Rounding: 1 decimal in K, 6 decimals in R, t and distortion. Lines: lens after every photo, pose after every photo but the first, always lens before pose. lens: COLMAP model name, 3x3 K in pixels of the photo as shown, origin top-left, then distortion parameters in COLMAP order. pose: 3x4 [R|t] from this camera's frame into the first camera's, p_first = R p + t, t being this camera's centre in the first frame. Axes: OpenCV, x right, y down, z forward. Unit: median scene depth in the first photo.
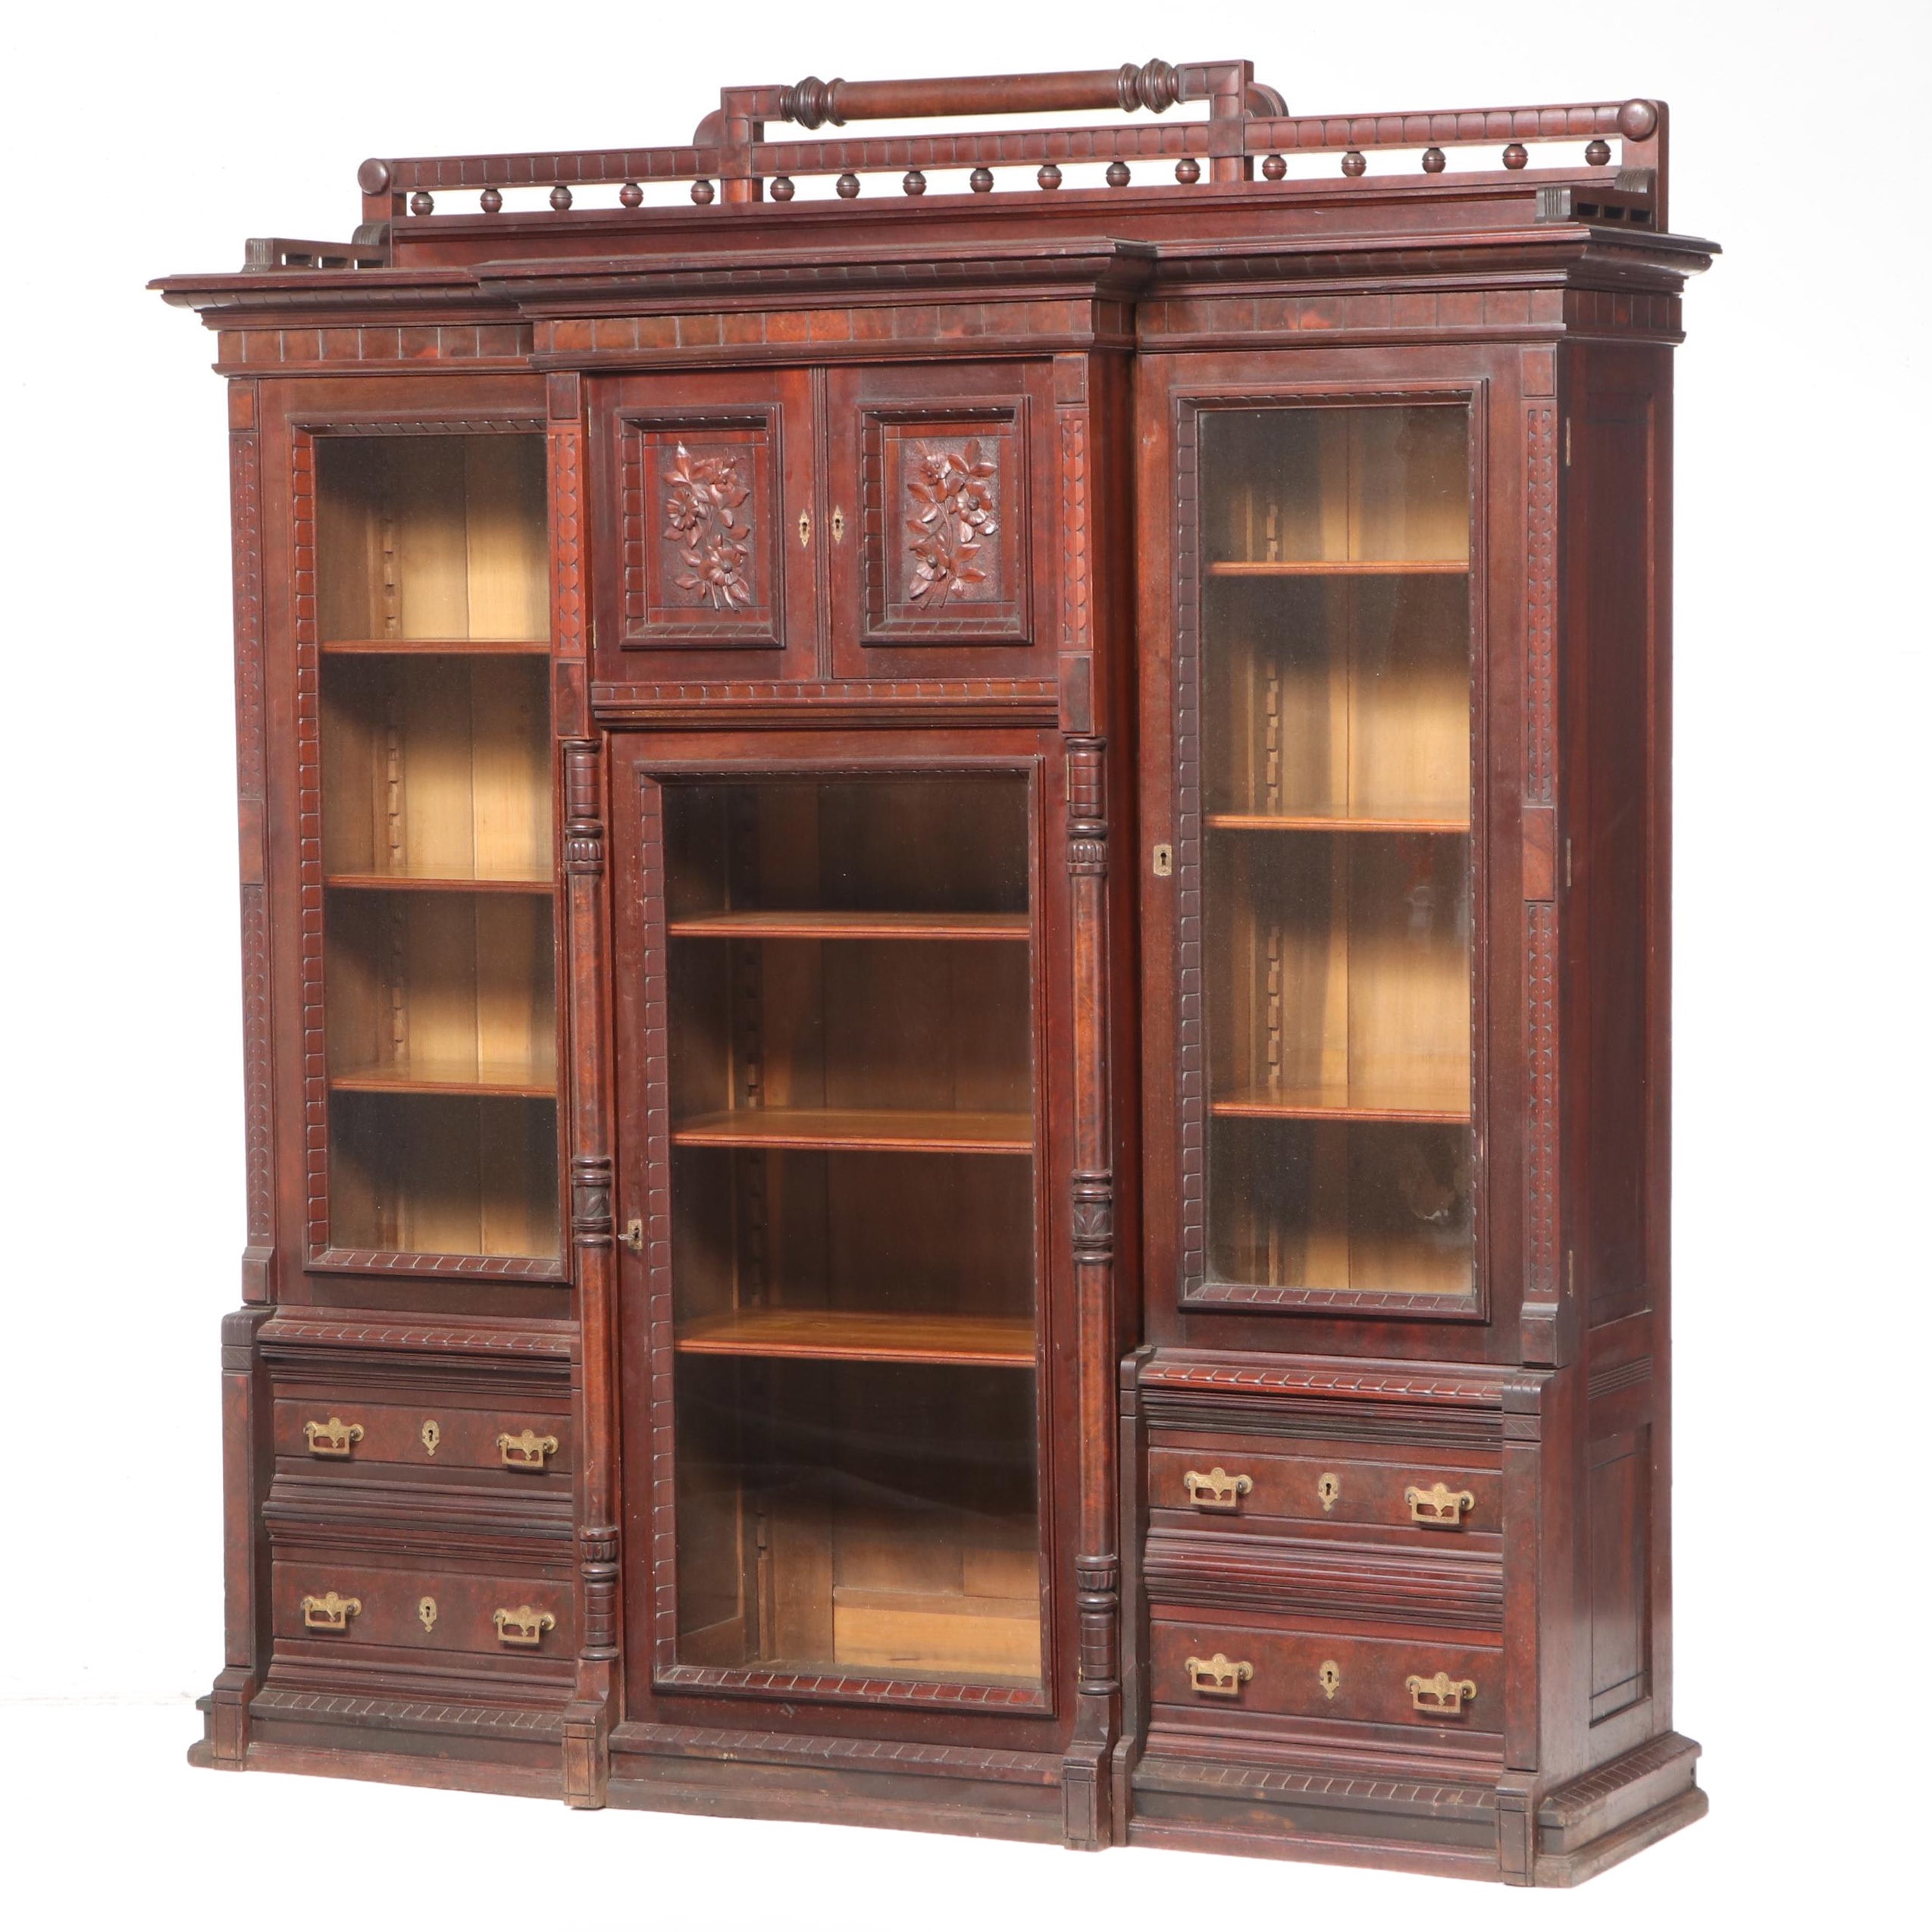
lens RADIAL K [[5941.9, 0, 966.1], [0, 5941.9, 1037.3], [0, 0, 1]] dist [0.224409, 0.000000]
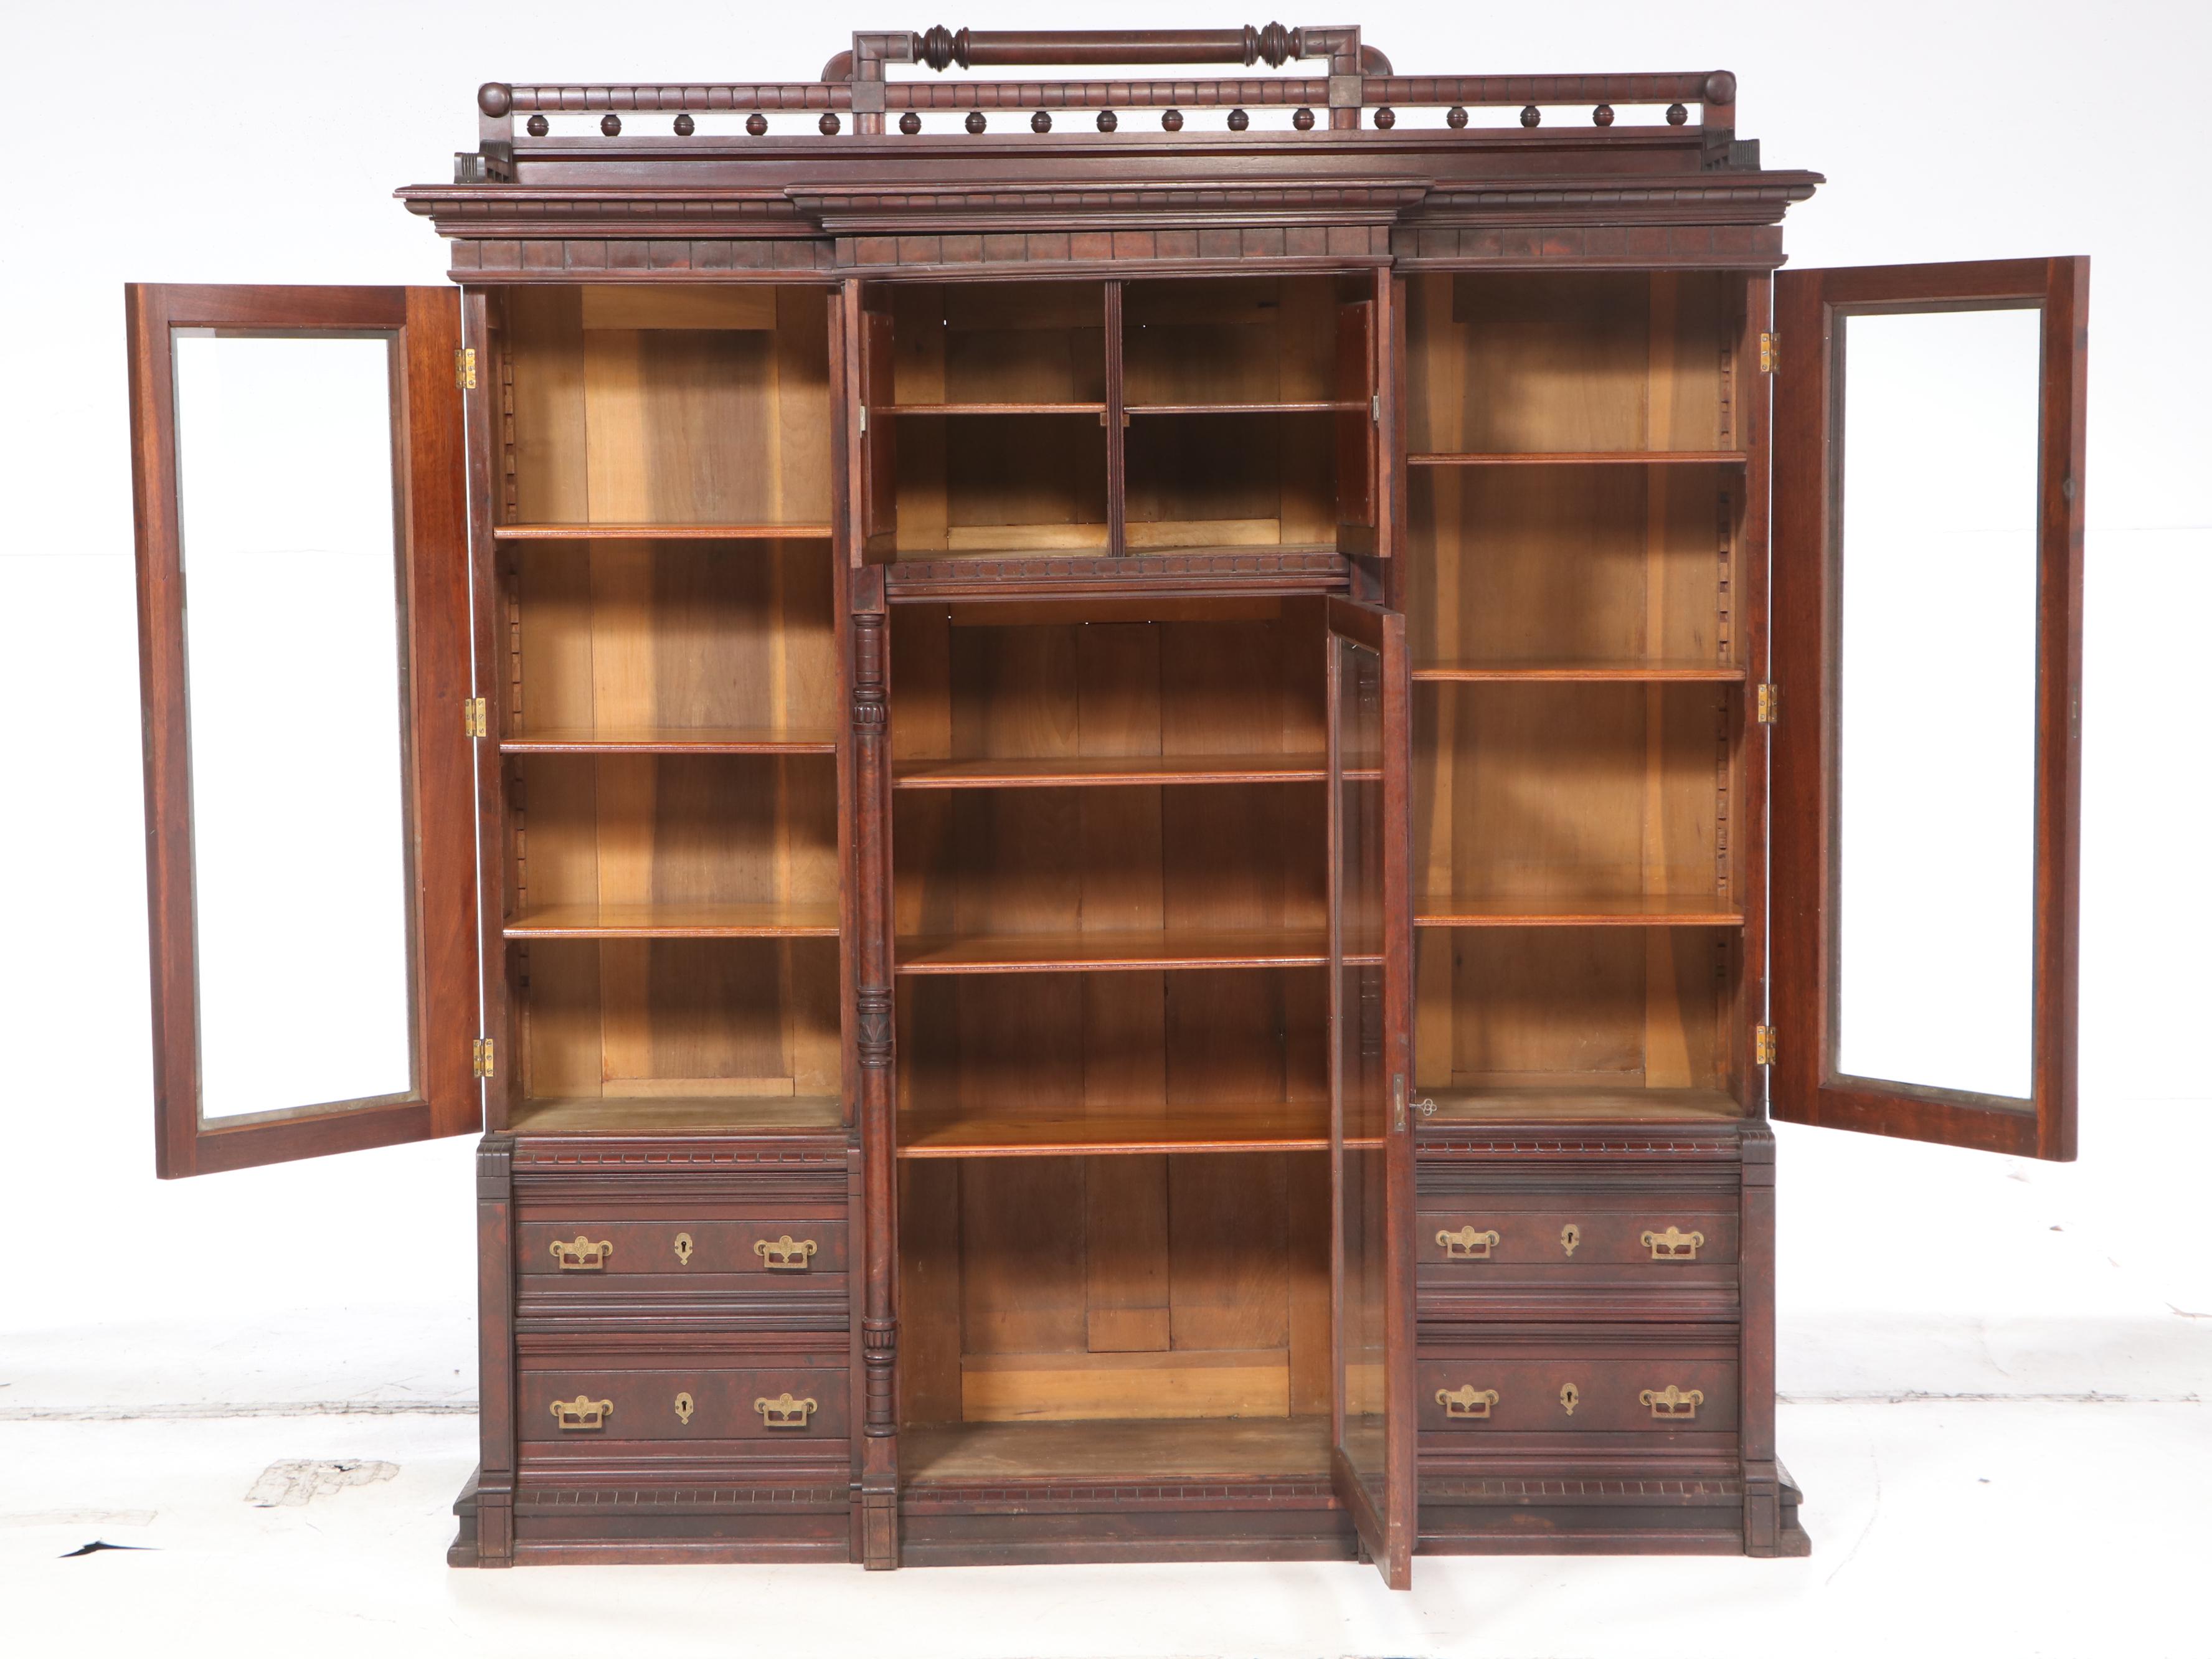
lens RADIAL K [[4790.3, 0, 1068.2], [0, 4790.3, 864.8], [0, 0, 1]] dist [0.197154, 0.000000]
pose [[0.903968, -0.035252, 0.426144, -0.429329], [0.033324, 0.999373, 0.011982, -0.012831], [-0.426300, 0.003369, 0.904576, 0.177049]]
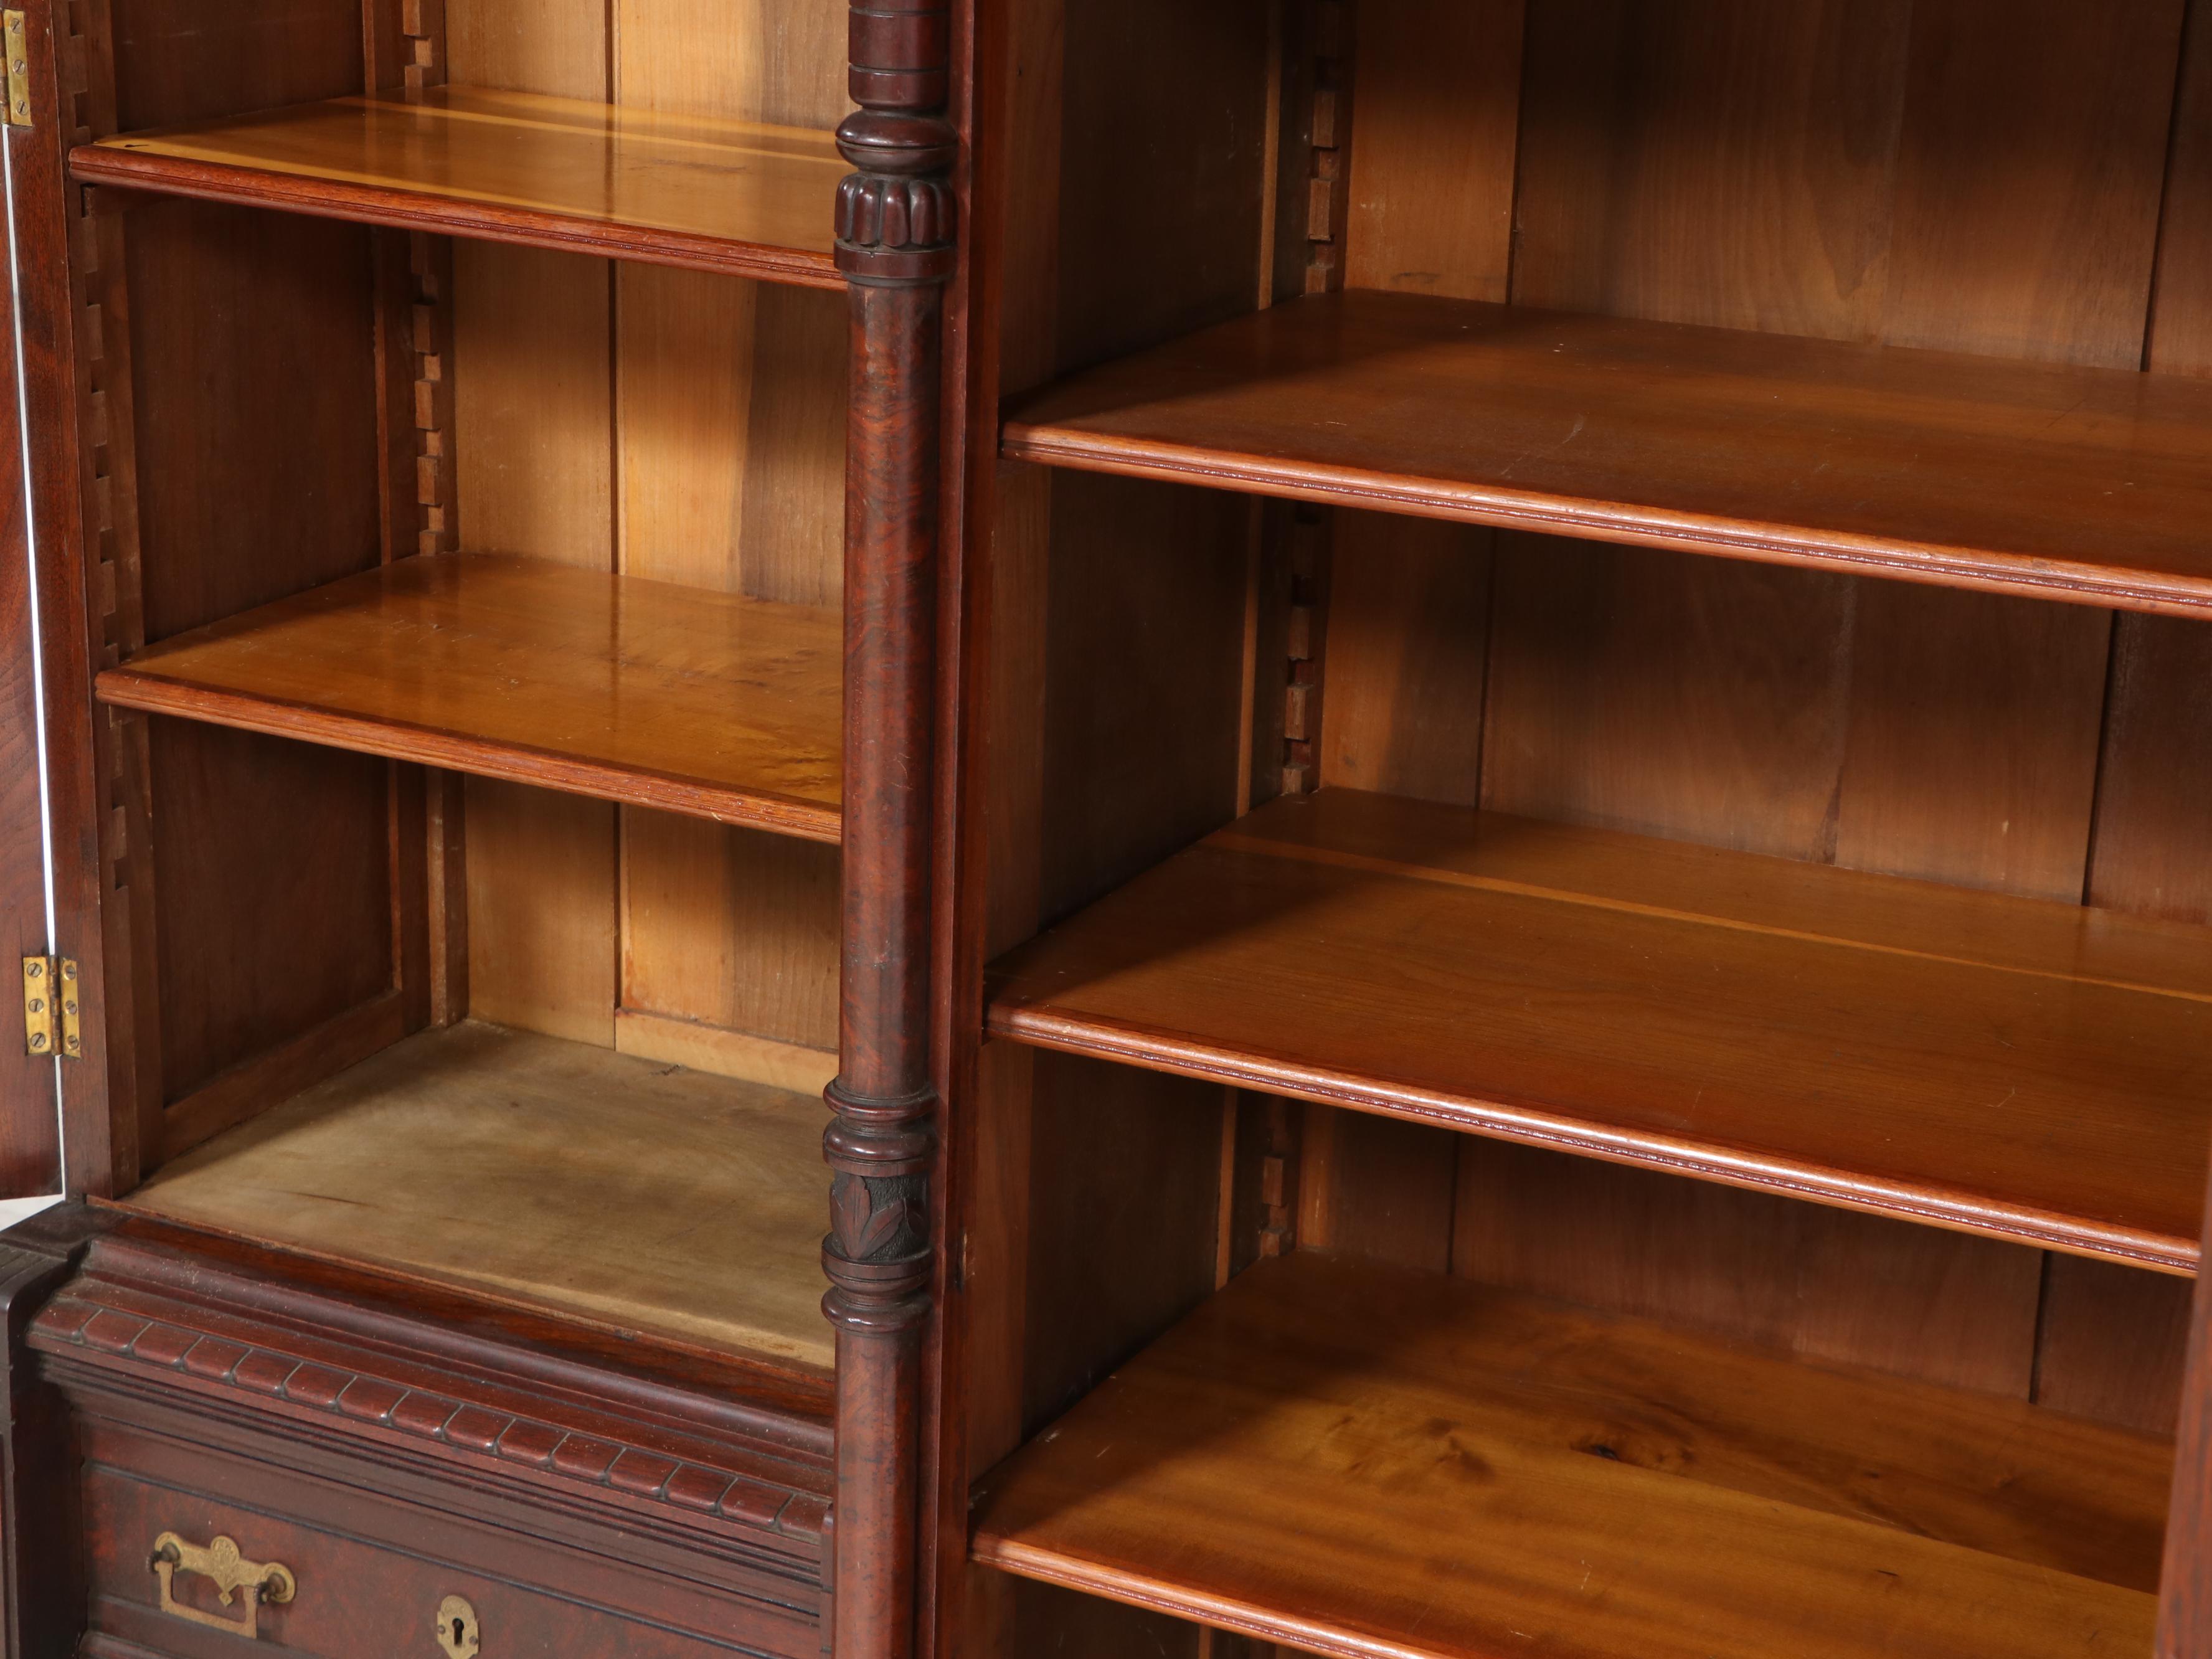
lens RADIAL K [[4150.4, 0, 1103.8], [0, 4150.4, 839.9], [0, 0, 1]] dist [0.185554, 0.000000]
pose [[0.998642, 0.049730, -0.015510, -0.048776], [-0.044812, 0.971926, 0.230979, -0.053030], [0.026561, -0.229971, 0.972835, 0.795451]]
